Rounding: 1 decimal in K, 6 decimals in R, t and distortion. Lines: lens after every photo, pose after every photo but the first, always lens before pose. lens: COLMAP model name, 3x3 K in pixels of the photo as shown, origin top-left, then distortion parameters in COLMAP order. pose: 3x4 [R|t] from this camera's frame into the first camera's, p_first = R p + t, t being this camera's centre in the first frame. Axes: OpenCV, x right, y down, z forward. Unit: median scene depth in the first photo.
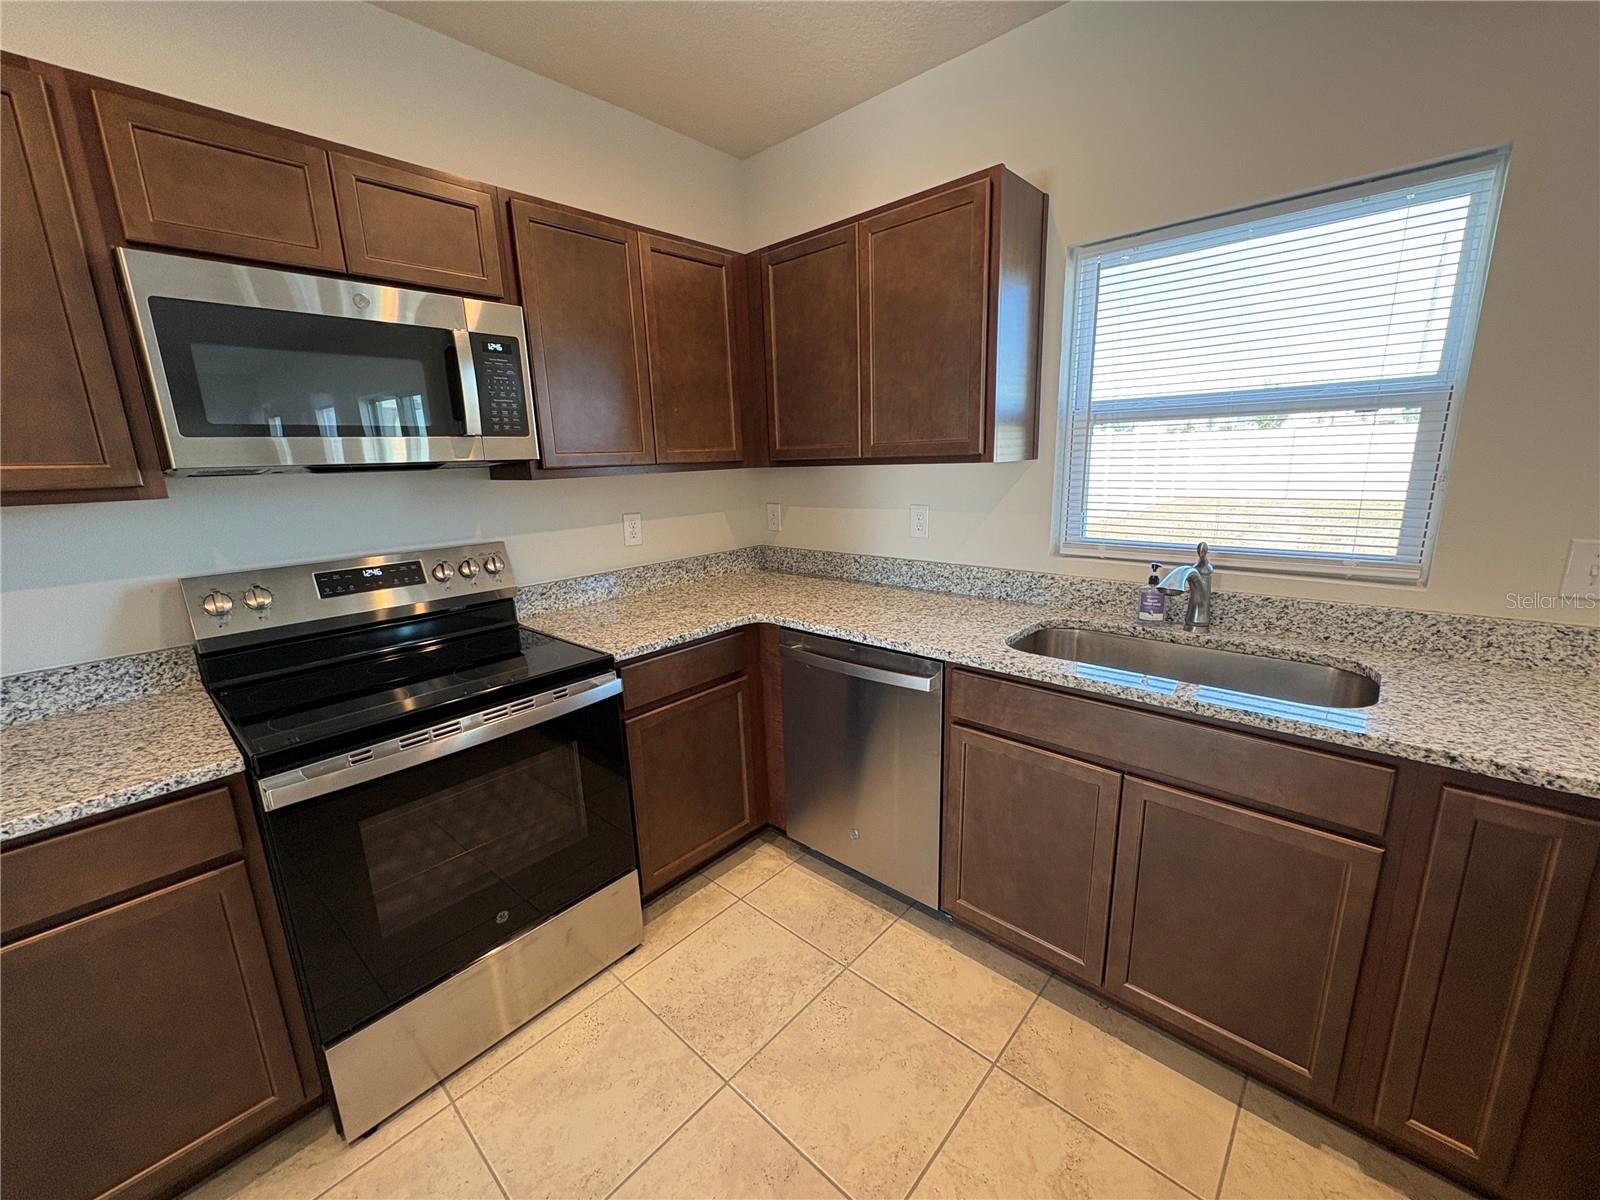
lens RADIAL K [[636.2, 0, 800.0], [0, 636.2, 600.0], [0, 0, 1]] dist [-0.001597, 0.000067]
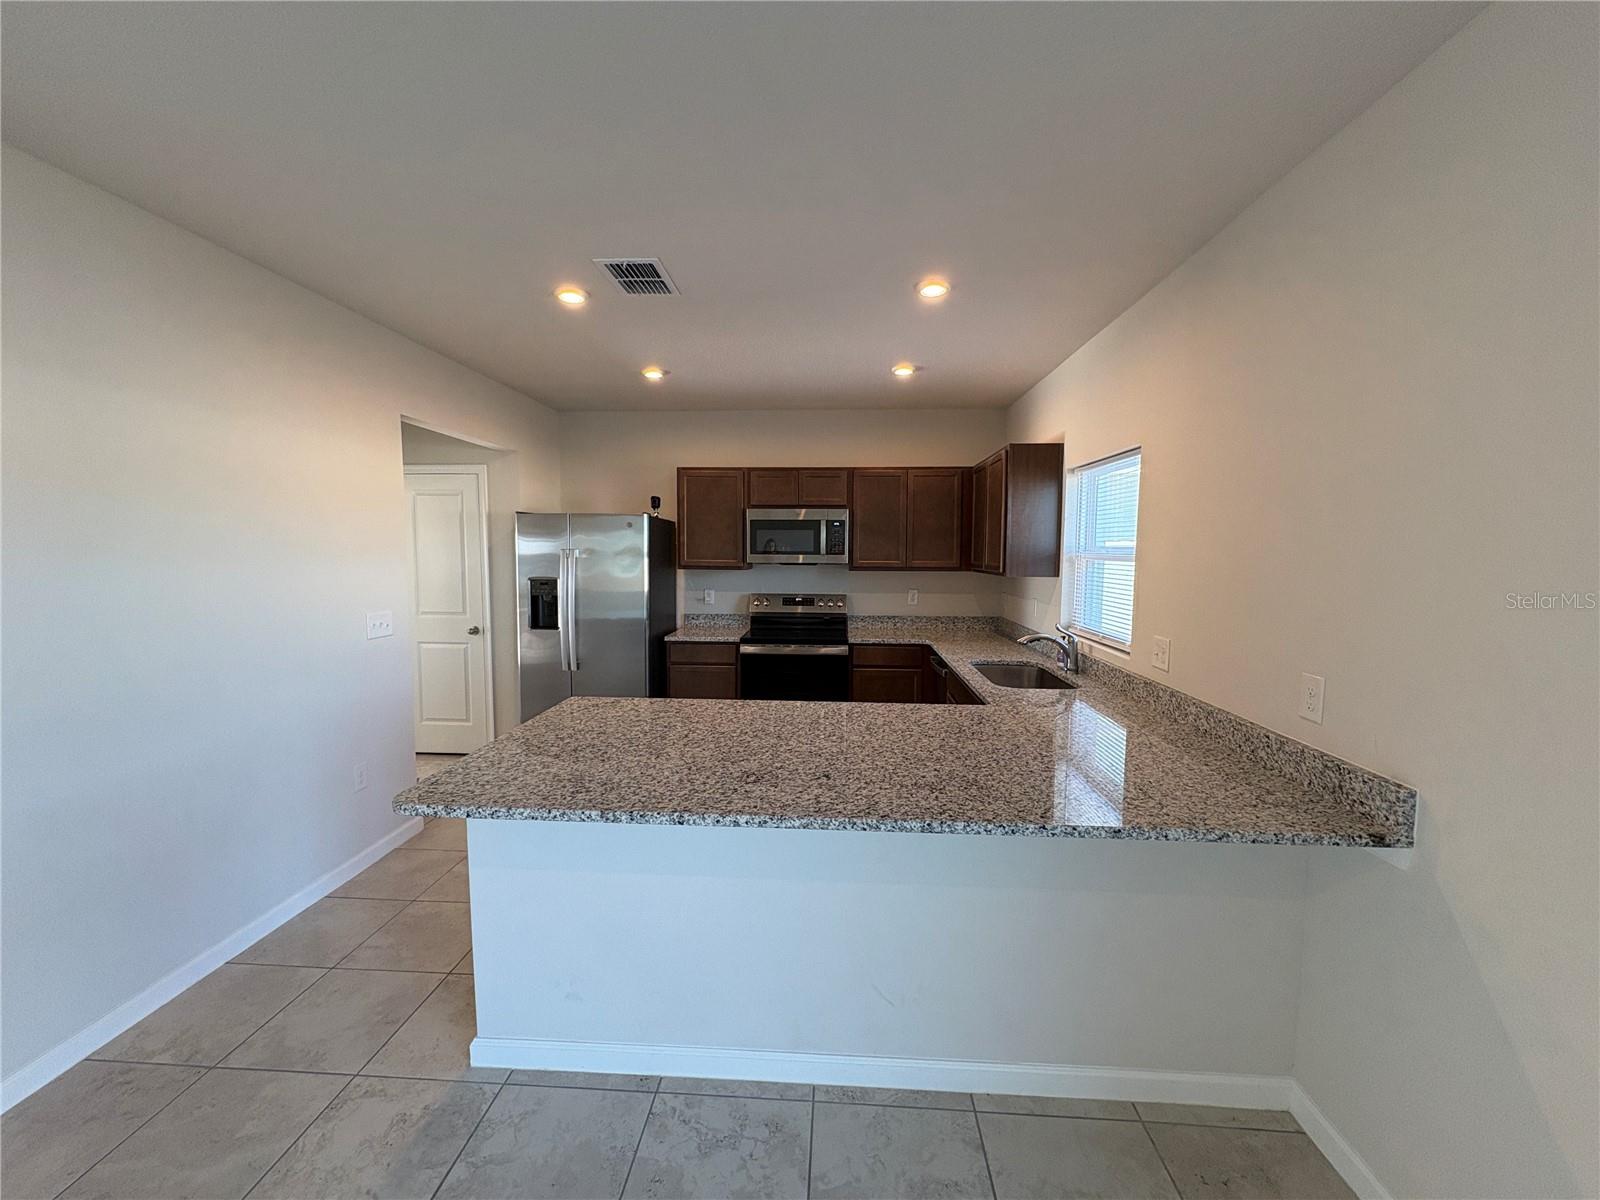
lens RADIAL K [[636.2, 0, 800.0], [0, 636.2, 600.0], [0, 0, 1]] dist [-0.001597, 0.000067]
pose [[0.627741, 0.097345, -0.772311, 1.453505], [-0.197767, 0.979540, -0.037282, 0.060482], [0.752881, 0.176141, 0.634149, -0.757924]]
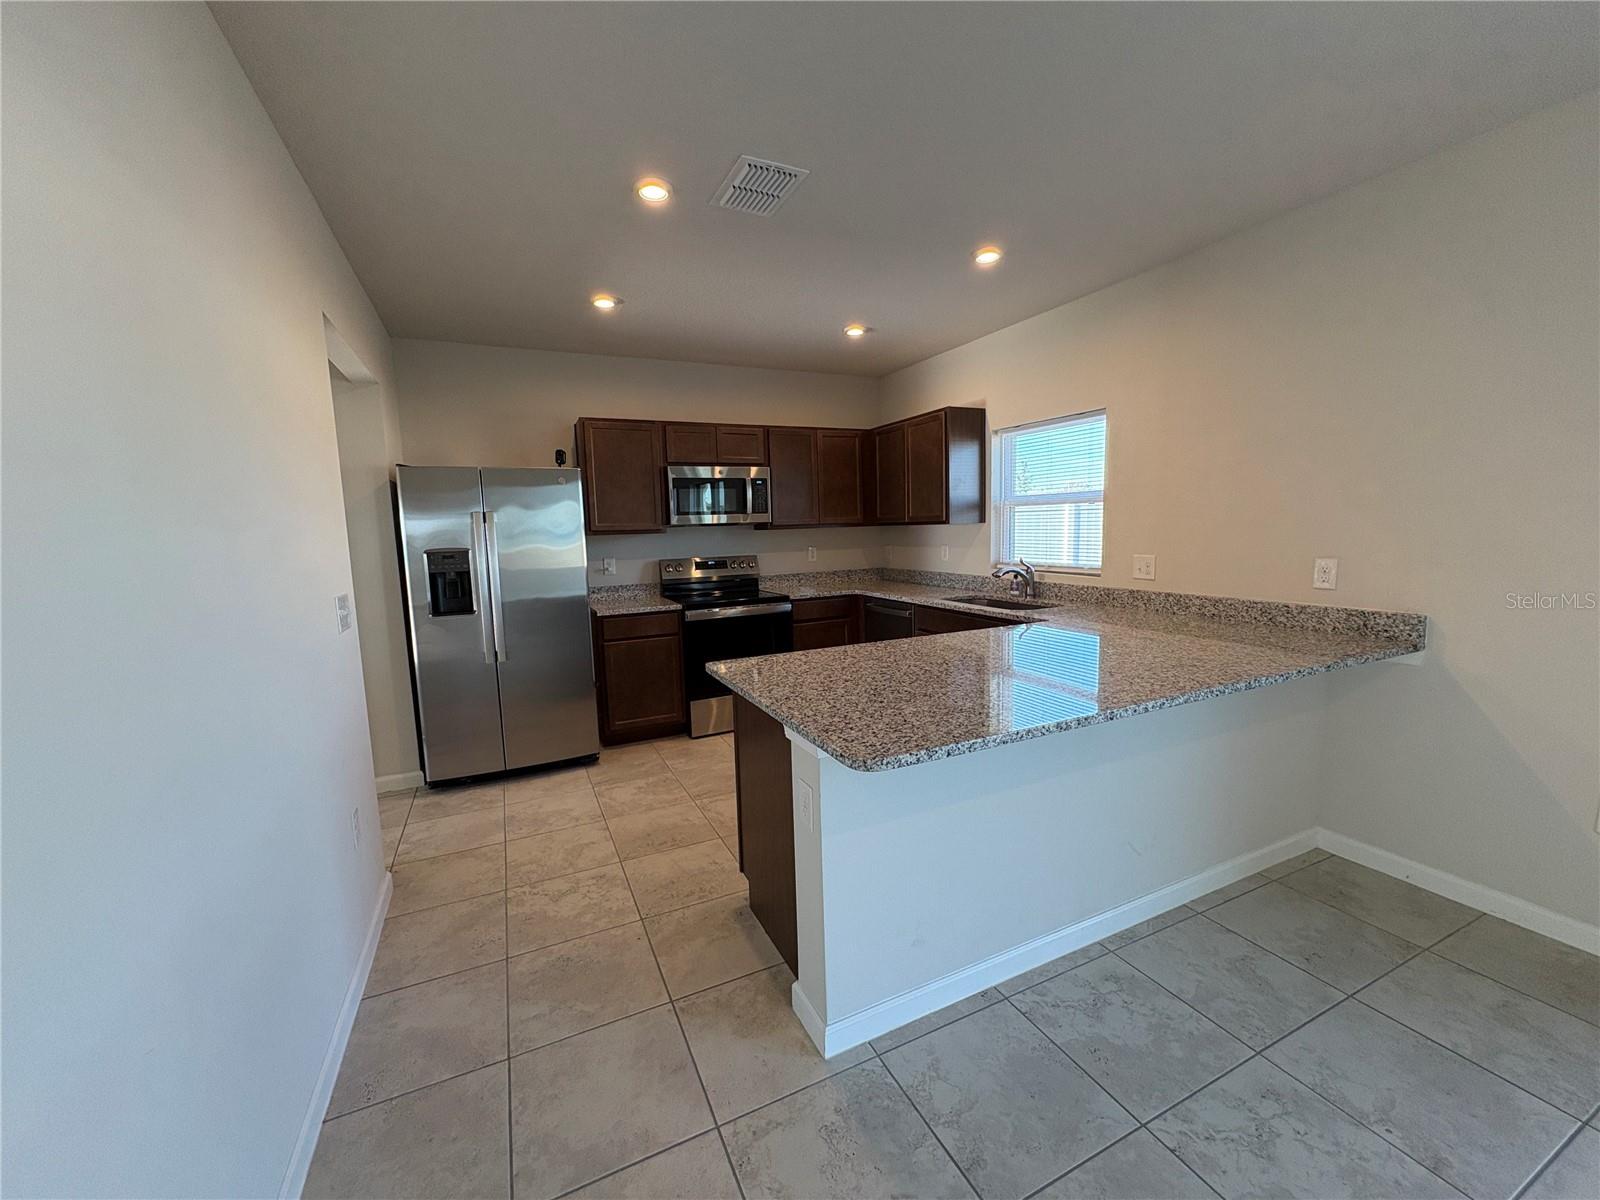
lens RADIAL K [[636.2, 0, 800.0], [0, 636.2, 600.0], [0, 0, 1]] dist [-0.001597, 0.000067]
pose [[0.925374, 0.049166, -0.375852, 0.680061], [-0.084214, 0.993438, -0.077386, 0.280576], [0.369581, 0.103263, 0.923443, -1.301609]]
